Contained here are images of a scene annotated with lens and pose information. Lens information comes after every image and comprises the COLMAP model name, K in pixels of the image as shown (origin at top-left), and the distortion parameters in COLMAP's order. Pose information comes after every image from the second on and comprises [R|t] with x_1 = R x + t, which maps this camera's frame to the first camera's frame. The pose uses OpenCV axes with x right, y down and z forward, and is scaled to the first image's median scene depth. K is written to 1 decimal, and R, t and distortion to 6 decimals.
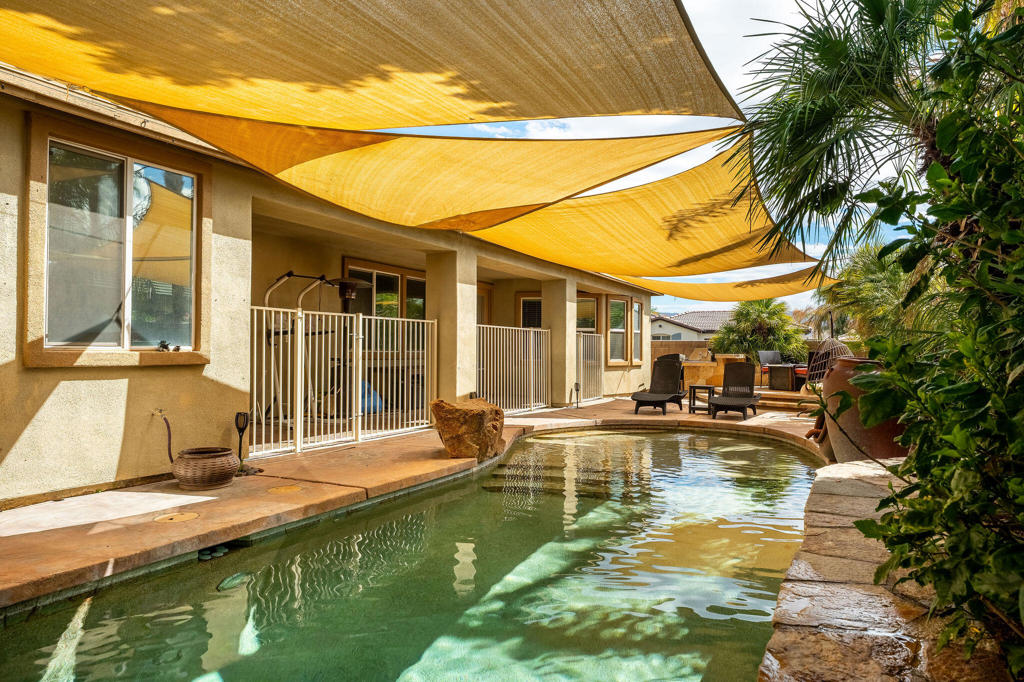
lens RADIAL K [[657.9, 0, 517.9], [0, 657.9, 334.0], [0, 0, 1]] dist [-0.011222, 0.000575]
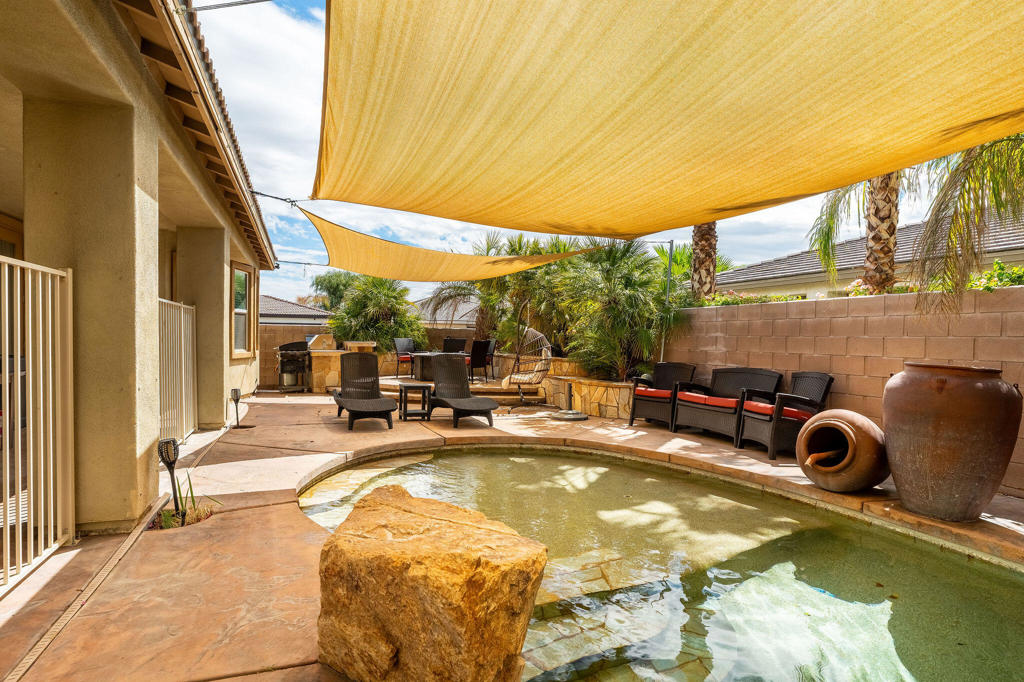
lens RADIAL K [[561.8, 0, 495.1], [0, 561.8, 353.2], [0, 0, 1]] dist [-0.001196, 0.000166]
pose [[0.688766, -0.017102, 0.724782, -0.188075], [-0.027741, 0.998368, 0.049920, 0.005733], [-0.724452, -0.054489, 0.687168, 0.598396]]
